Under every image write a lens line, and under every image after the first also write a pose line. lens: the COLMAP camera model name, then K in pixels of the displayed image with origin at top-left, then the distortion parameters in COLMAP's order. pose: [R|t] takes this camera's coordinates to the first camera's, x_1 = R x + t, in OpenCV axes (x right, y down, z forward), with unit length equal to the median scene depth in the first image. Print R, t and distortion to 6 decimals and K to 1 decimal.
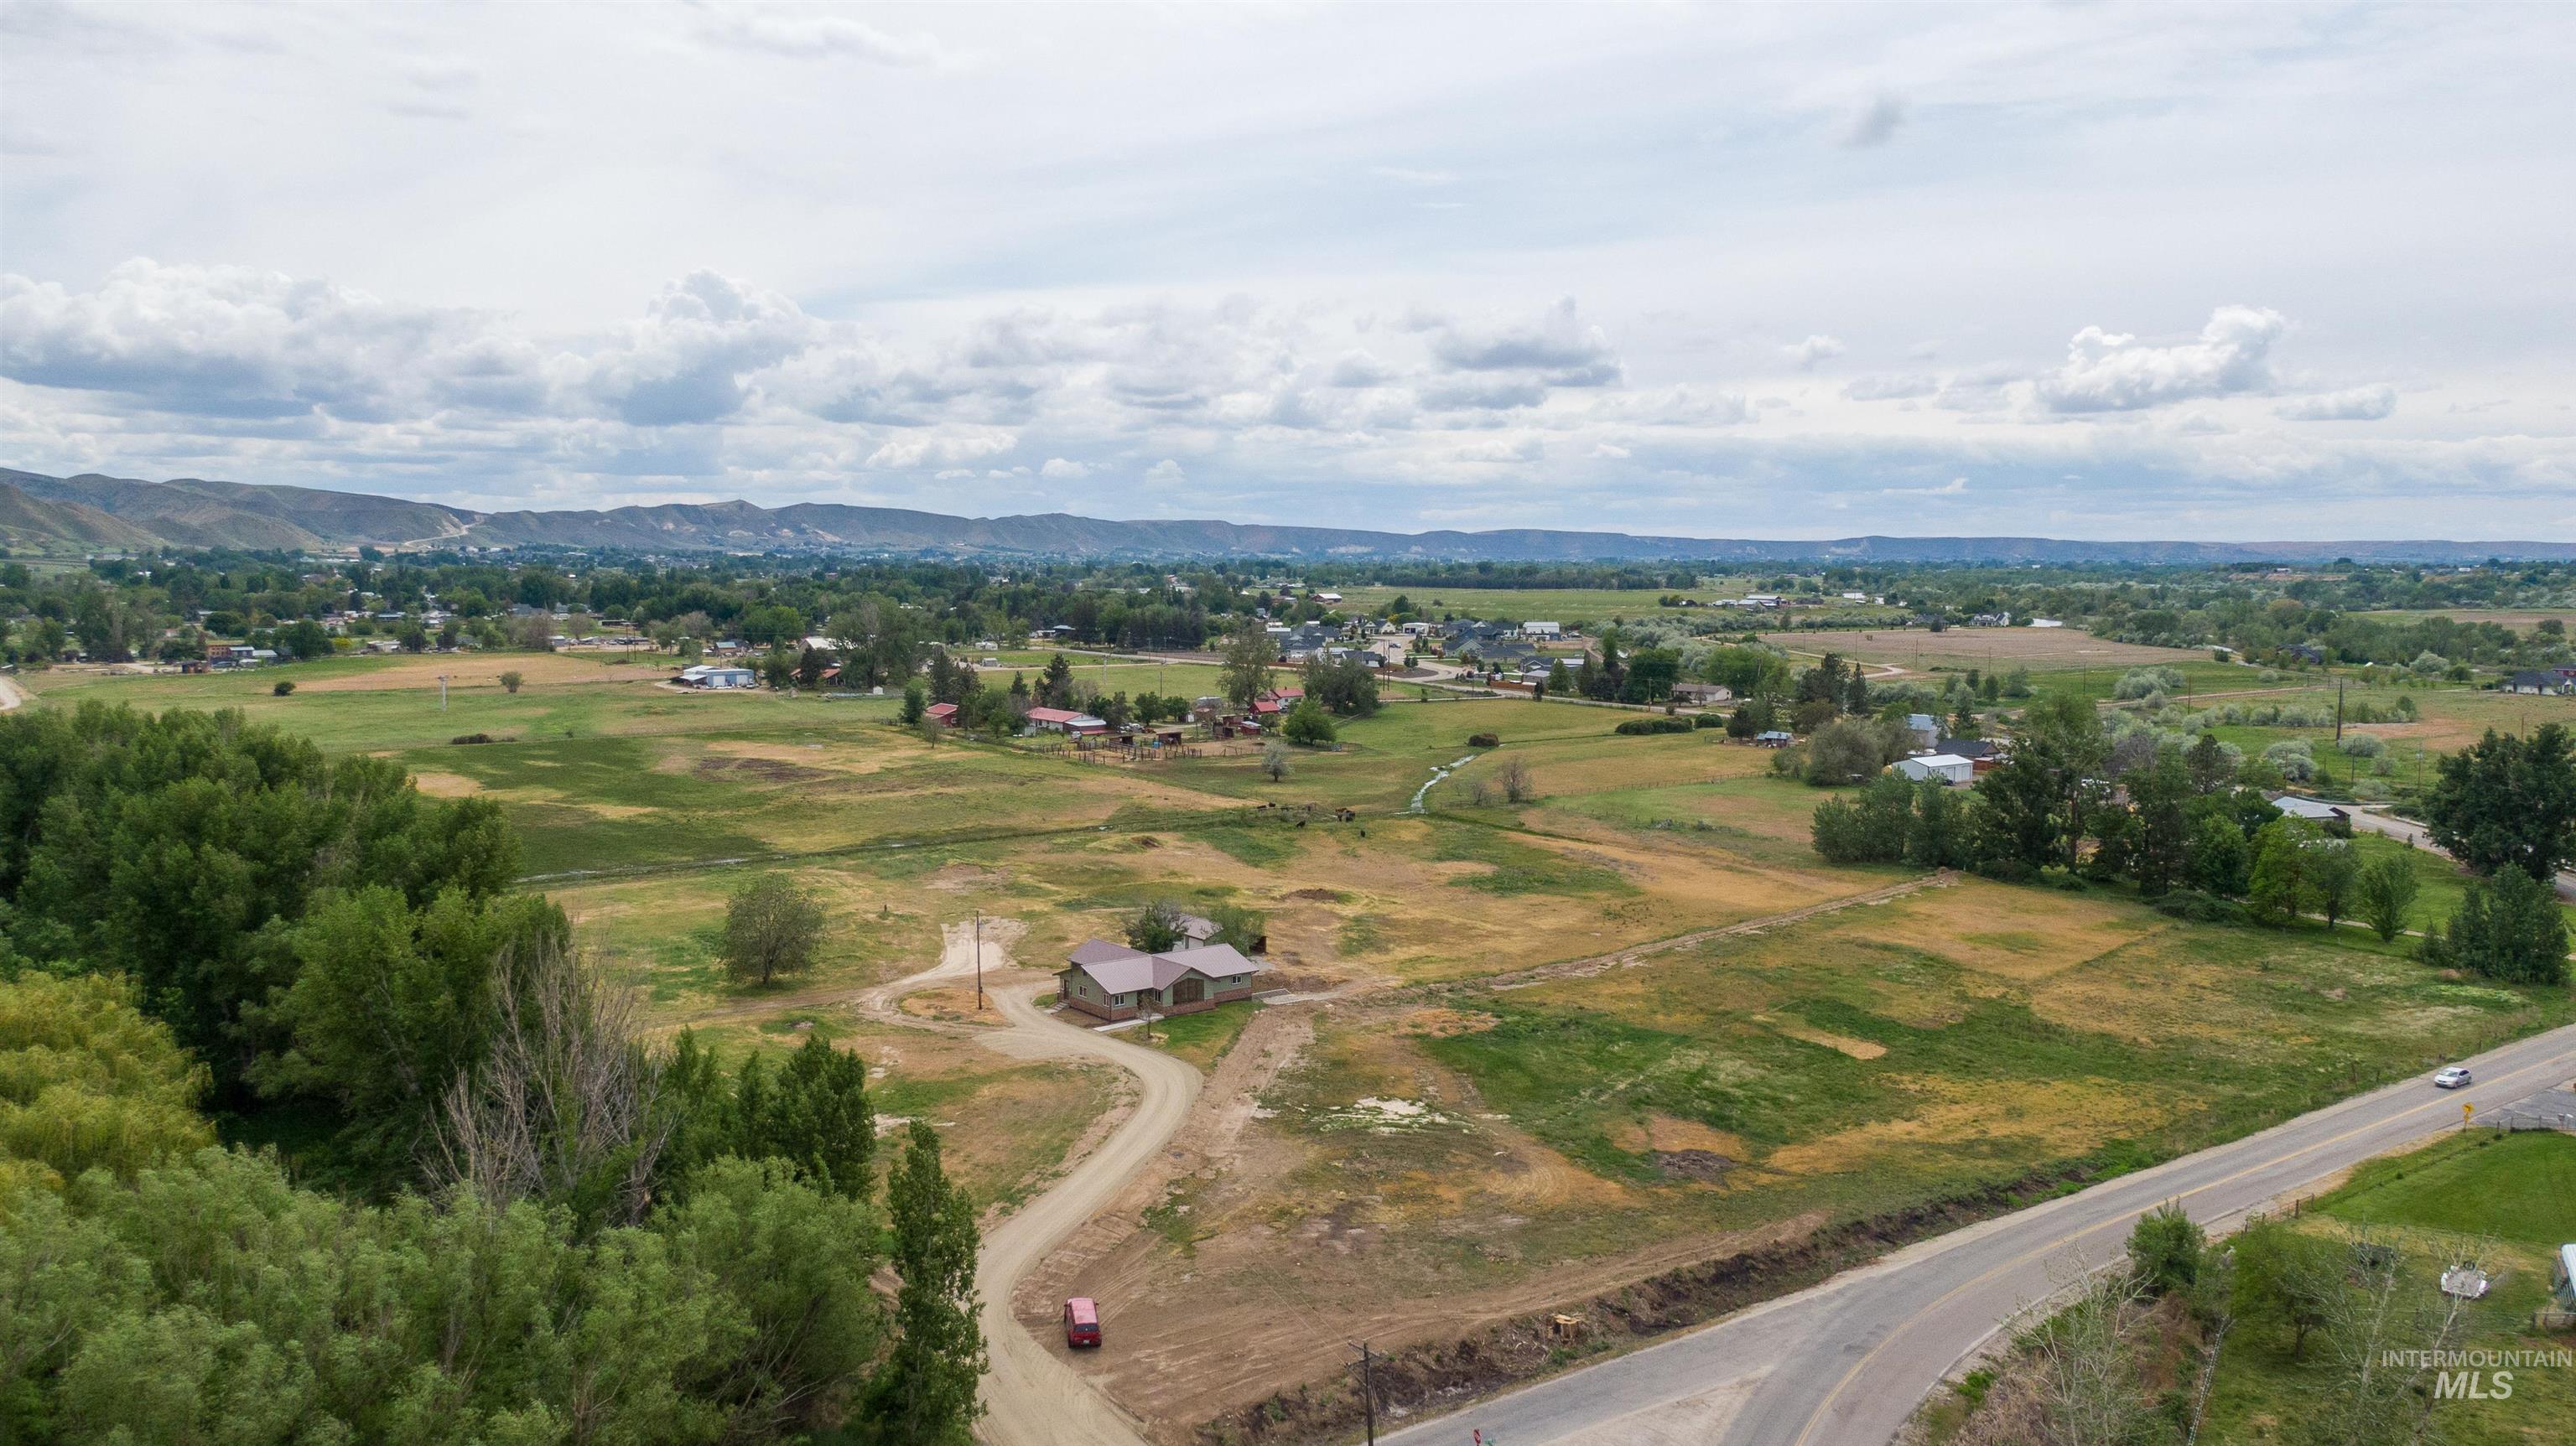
lens RADIAL K [[1950.3, 0, 1324.9], [0, 1950.3, 773.4], [0, 0, 1]] dist [0.067755, -0.129383]
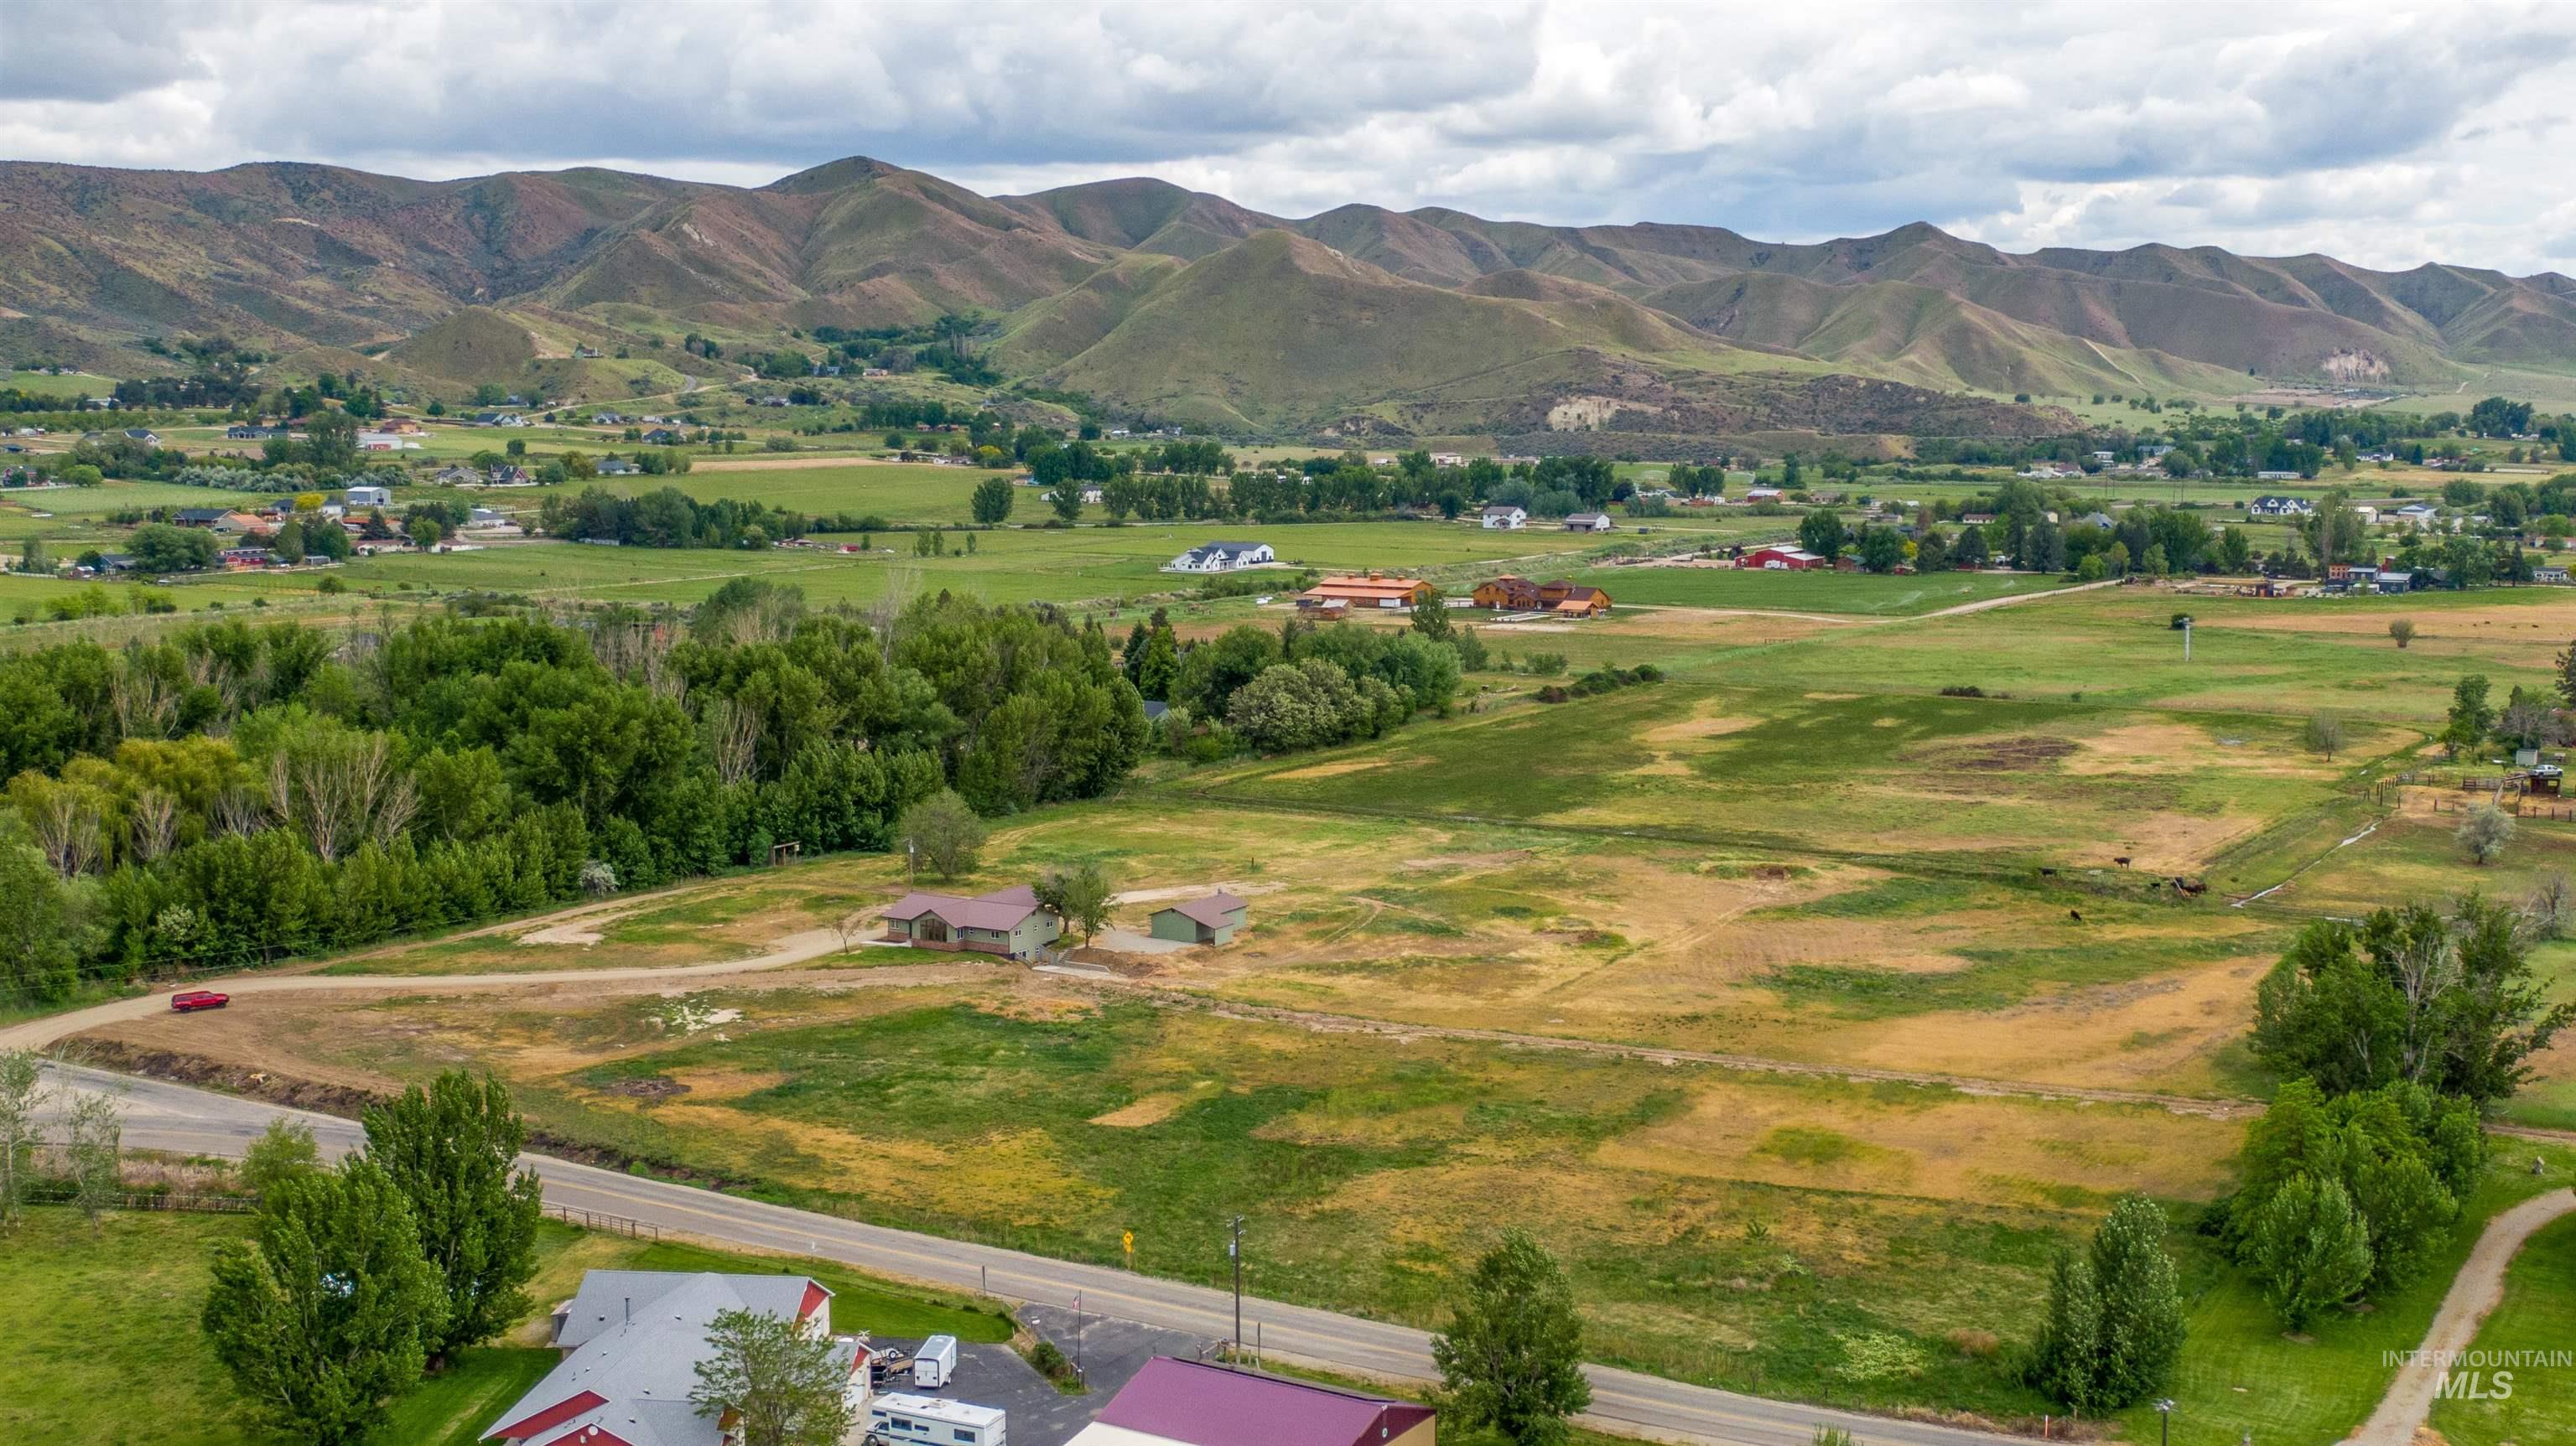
lens RADIAL K [[2879.6, 0, 1288.0], [0, 2879.6, 723.0], [0, 0, 1]] dist [0.016647, -0.020134]
pose [[0.349714, 0.101427, -0.931350, 1.796341], [-0.100562, 0.992443, 0.070320, -0.171030], [0.931444, 0.069066, 0.357271, 0.667950]]
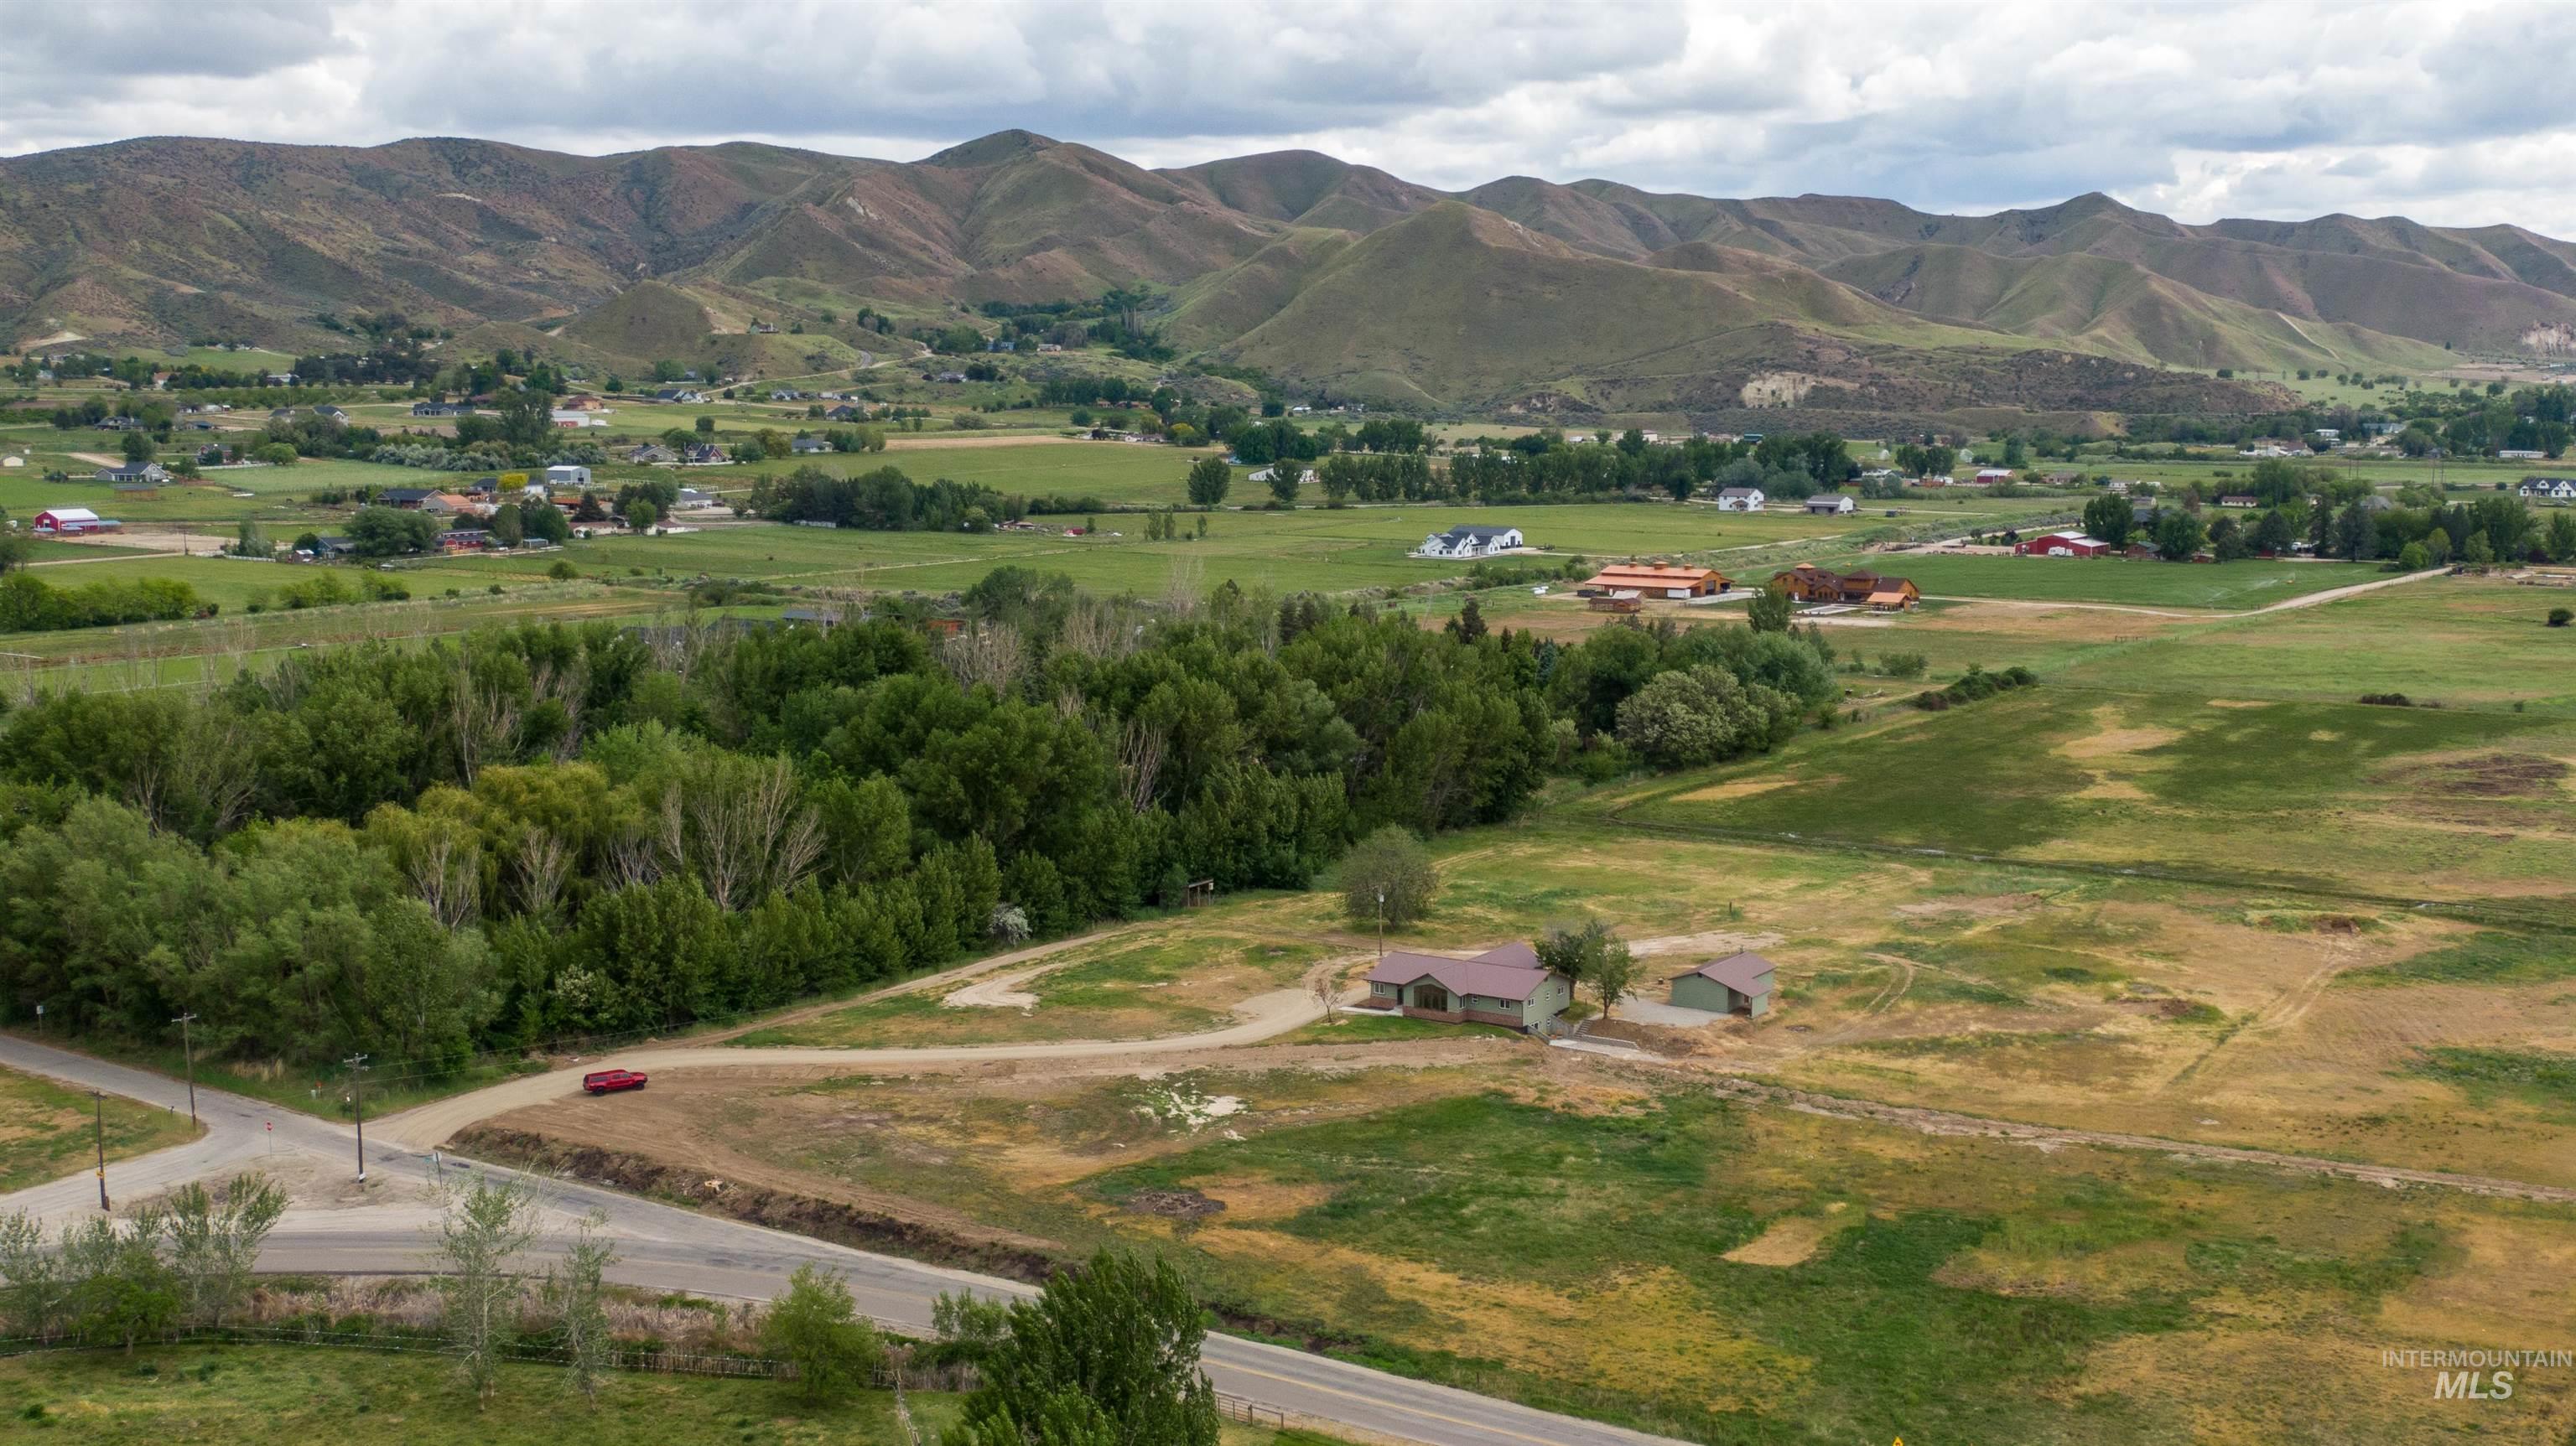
lens RADIAL K [[2879.6, 0, 1288.0], [0, 2879.6, 723.0], [0, 0, 1]] dist [0.016647, -0.020134]
pose [[0.308940, 0.111072, -0.944574, 1.454501], [-0.102164, 0.991286, 0.083151, -0.160418], [0.945579, 0.070813, 0.317595, 0.528410]]
